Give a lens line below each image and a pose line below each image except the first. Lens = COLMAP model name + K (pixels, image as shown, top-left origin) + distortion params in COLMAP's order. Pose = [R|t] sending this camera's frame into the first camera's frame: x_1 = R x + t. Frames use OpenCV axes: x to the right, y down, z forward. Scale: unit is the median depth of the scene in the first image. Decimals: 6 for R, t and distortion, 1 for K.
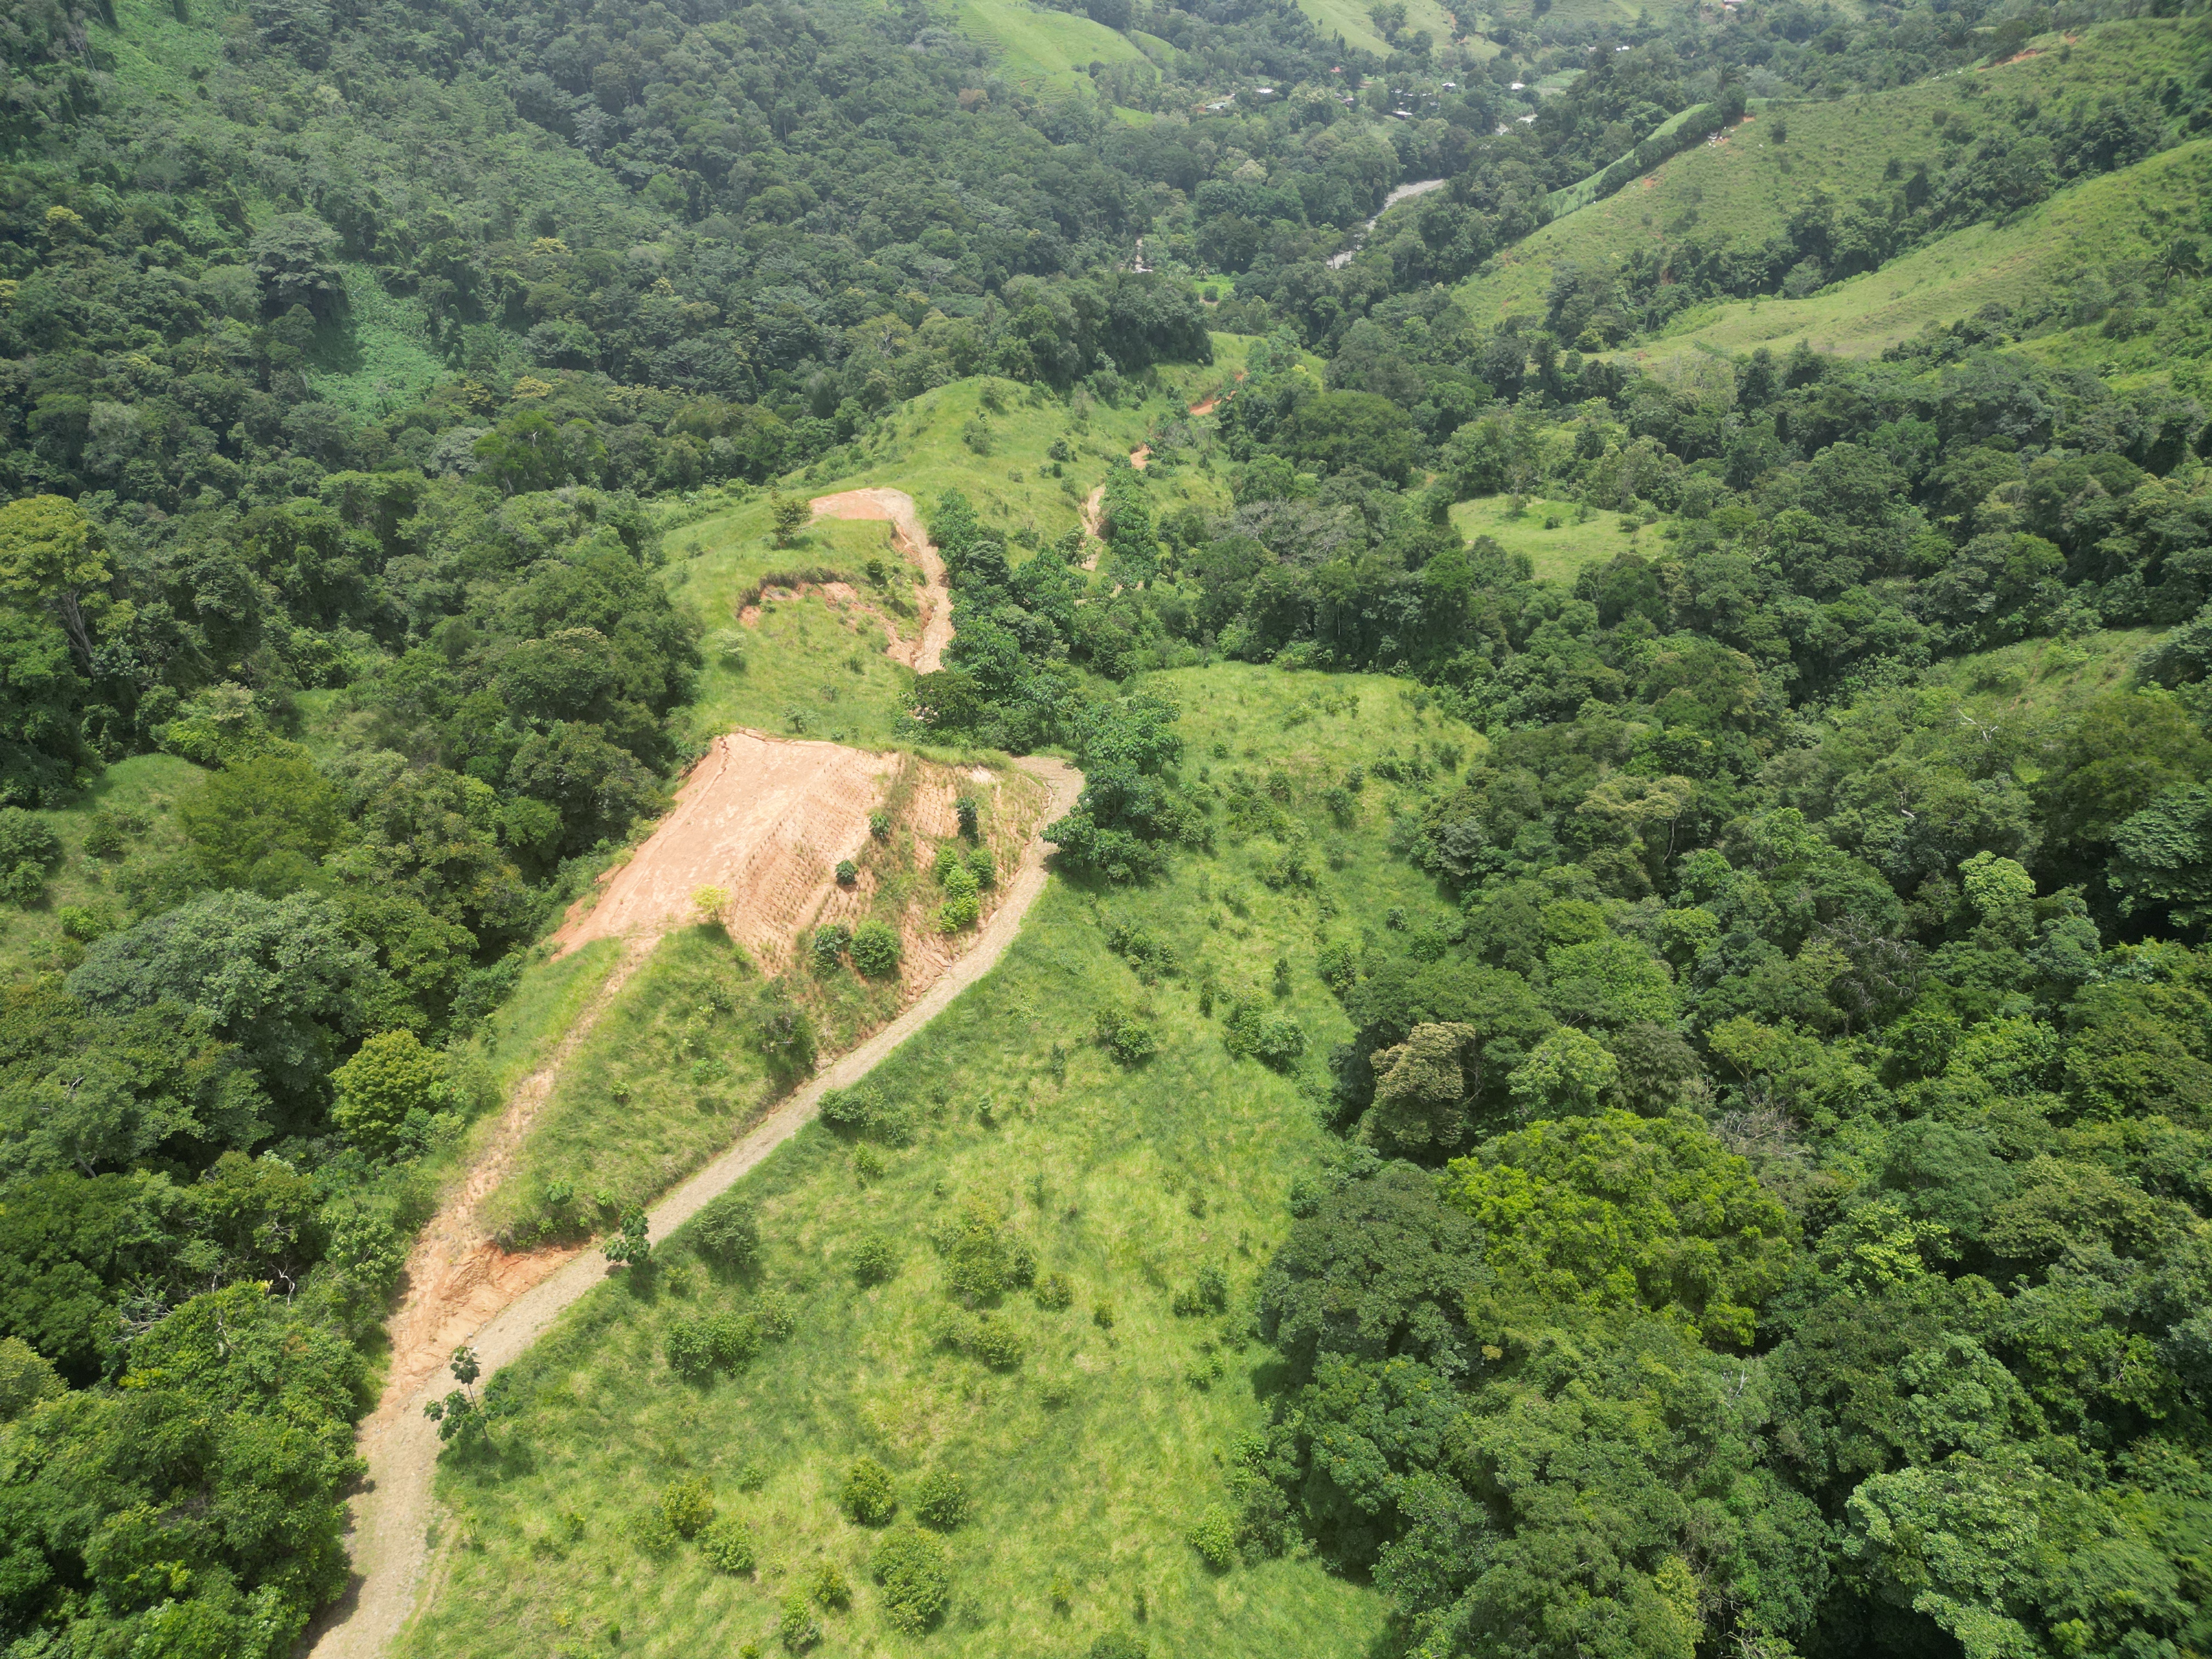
lens RADIAL K [[1550.1, 0, 1107.7], [0, 1550.1, 835.0], [0, 0, 1]] dist [0.083989, -0.092927]
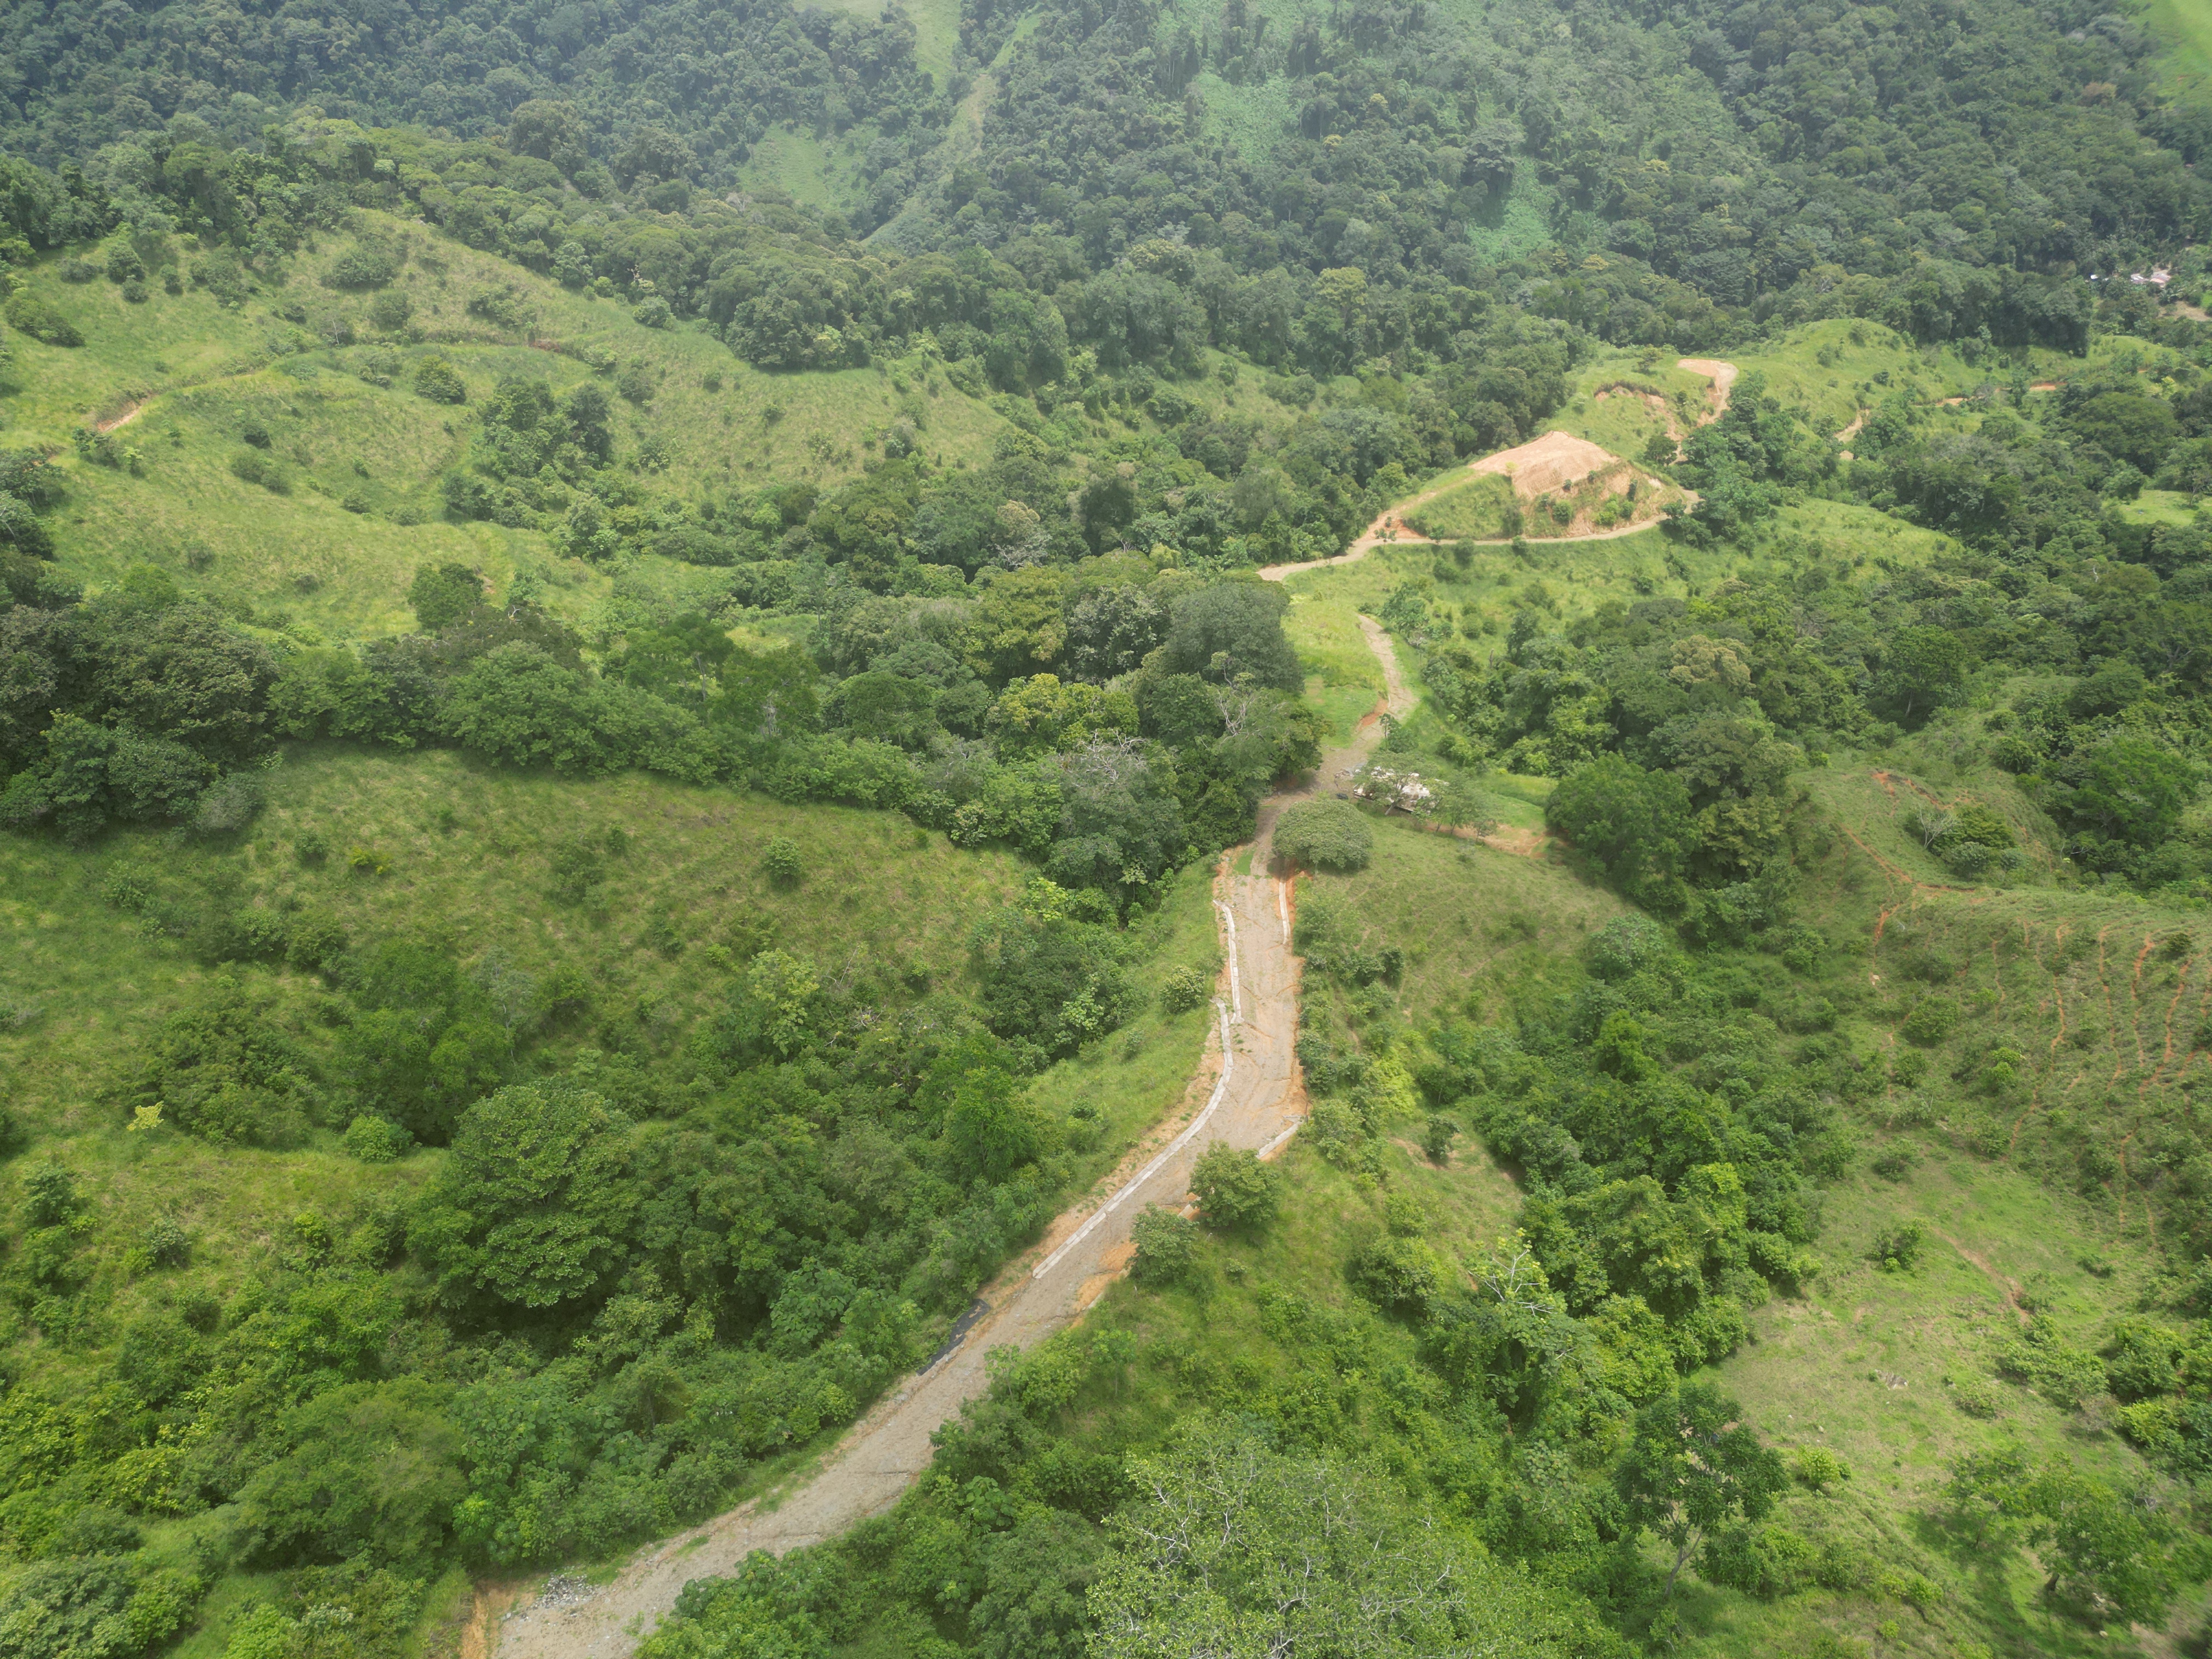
lens RADIAL K [[1550.1, 0, 1107.7], [0, 1550.1, 835.0], [0, 0, 1]] dist [0.083989, -0.092927]
pose [[0.766938, 0.404252, -0.498384, 0.283113], [-0.367070, 0.913390, 0.176008, 0.139574], [0.526371, 0.047954, 0.848902, -0.568427]]
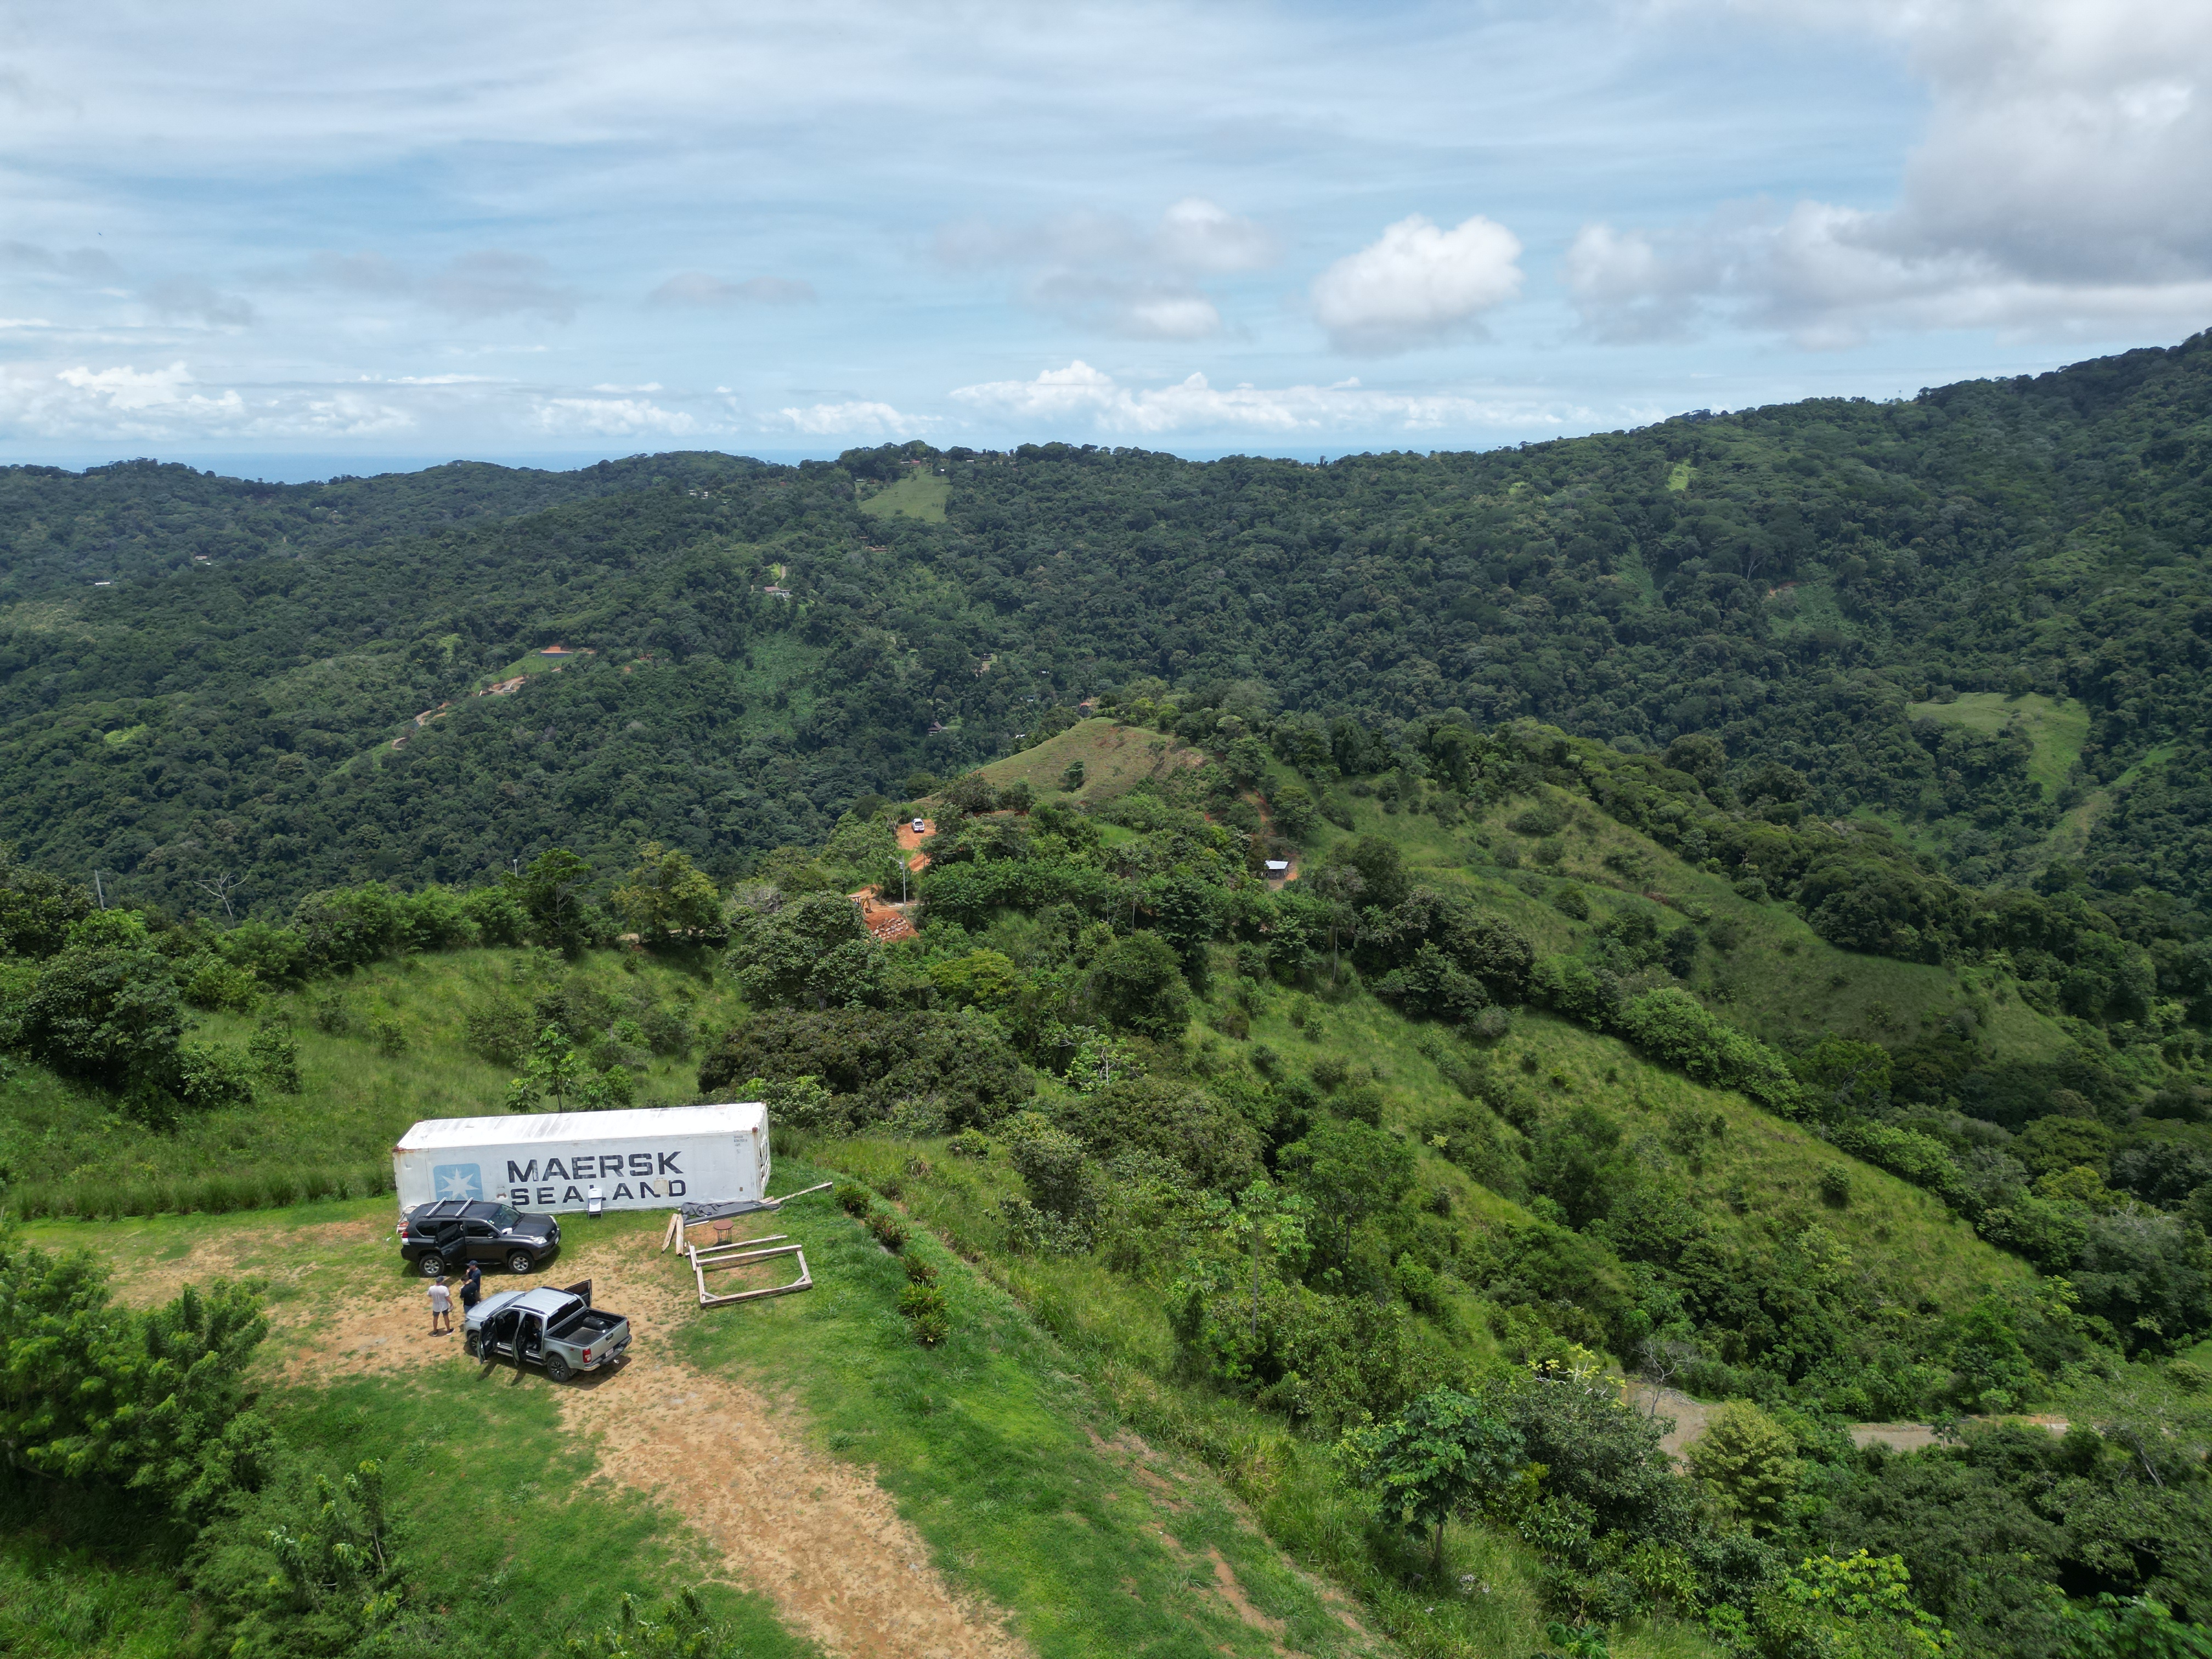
lens RADIAL K [[1550.1, 0, 1107.7], [0, 1550.1, 835.0], [0, 0, 1]] dist [0.083989, -0.092927]
pose [[0.227931, 0.262426, -0.937646, 0.426628], [-0.550050, 0.829315, 0.098395, 0.225892], [0.803426, 0.493324, 0.333374, -0.699240]]
